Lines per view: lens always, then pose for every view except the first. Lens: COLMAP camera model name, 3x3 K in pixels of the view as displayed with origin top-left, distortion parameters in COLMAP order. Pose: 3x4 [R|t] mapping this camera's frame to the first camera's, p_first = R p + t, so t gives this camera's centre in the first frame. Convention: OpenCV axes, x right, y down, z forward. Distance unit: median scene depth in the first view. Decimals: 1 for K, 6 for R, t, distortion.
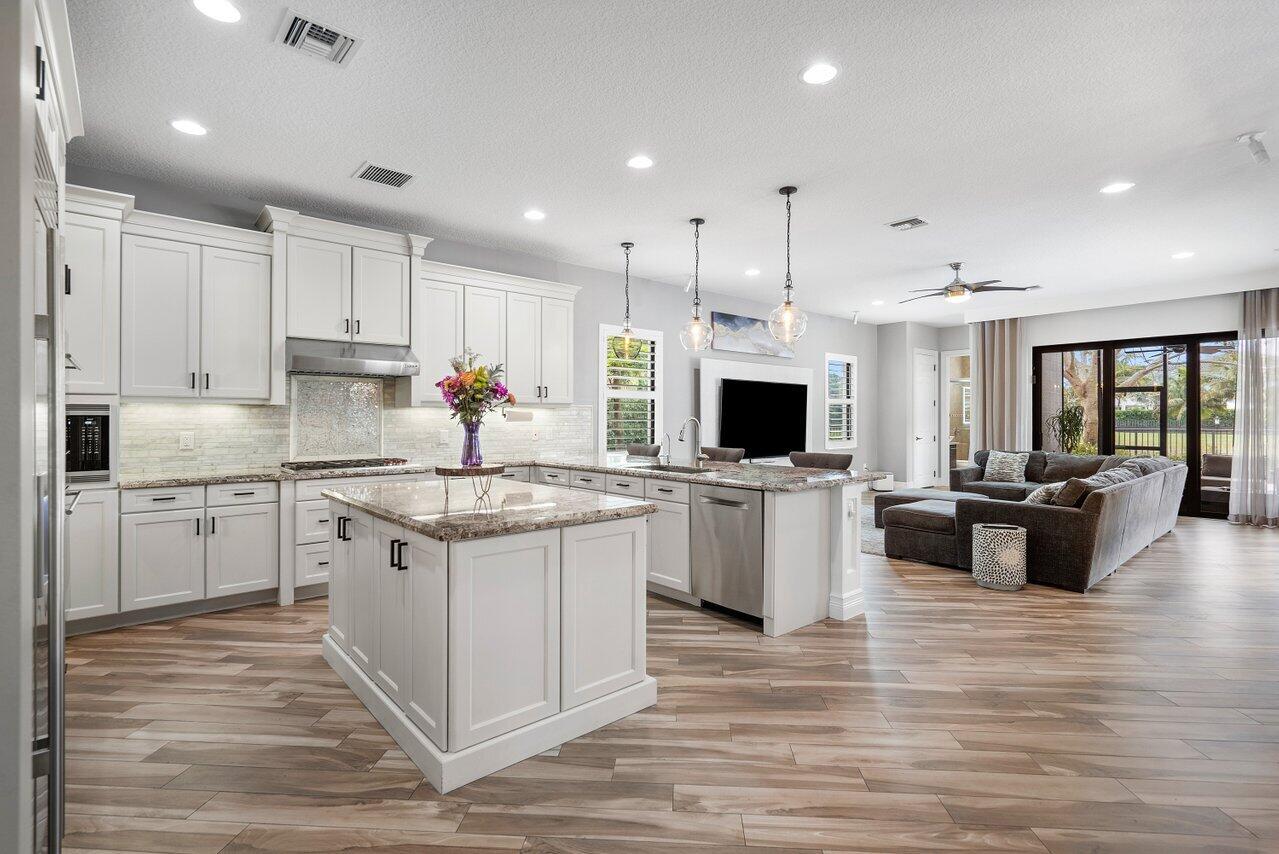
lens RADIAL K [[604.0, 0, 633.1], [0, 604.0, 422.8], [0, 0, 1]] dist [0.001340, -0.000093]
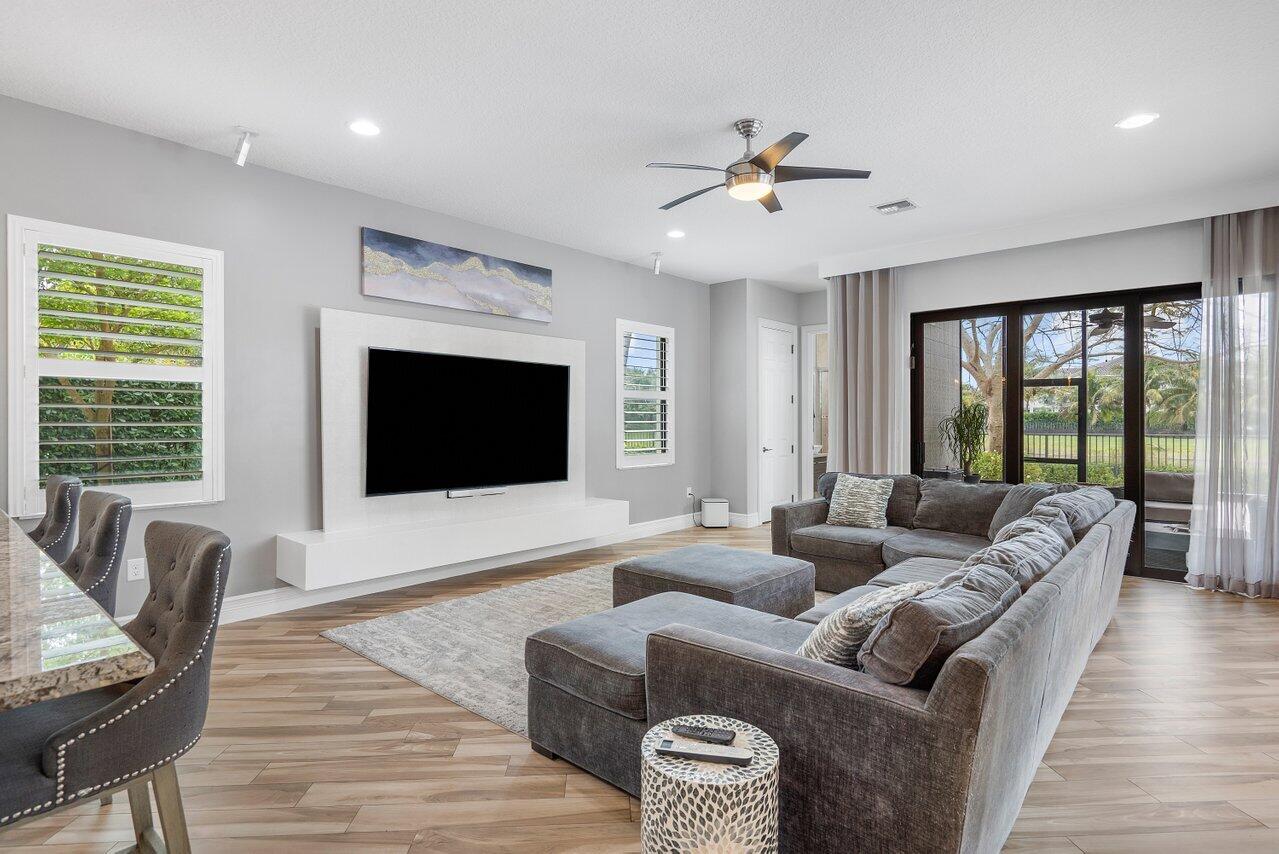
lens RADIAL K [[646.4, 0, 639.5], [0, 646.4, 427.0], [0, 0, 1]] dist [0.000464, 0.000150]
pose [[0.990610, -0.000563, 0.136715, 0.313570], [0.000198, 0.999996, 0.002682, -0.003146], [-0.136716, -0.002630, 0.990607, 0.393436]]
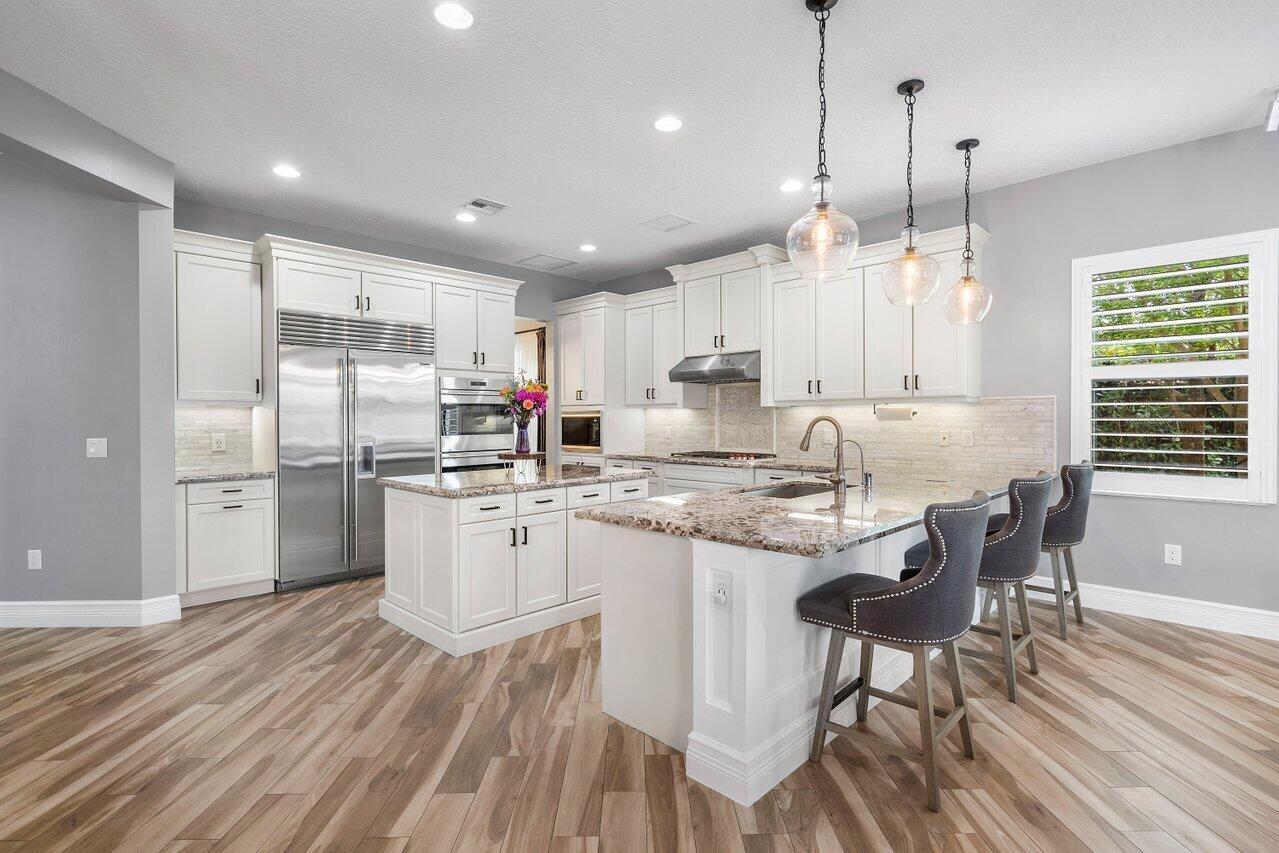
lens RADIAL K [[621.0, 0, 643.9], [0, 621.0, 418.9], [0, 0, 1]] dist [-0.001587, 0.000065]
pose [[0.081441, 0.000814, -0.996678, 0.467500], [-0.003517, 0.999994, 0.000529, -0.002811], [0.996672, 0.003463, 0.081444, 0.460983]]
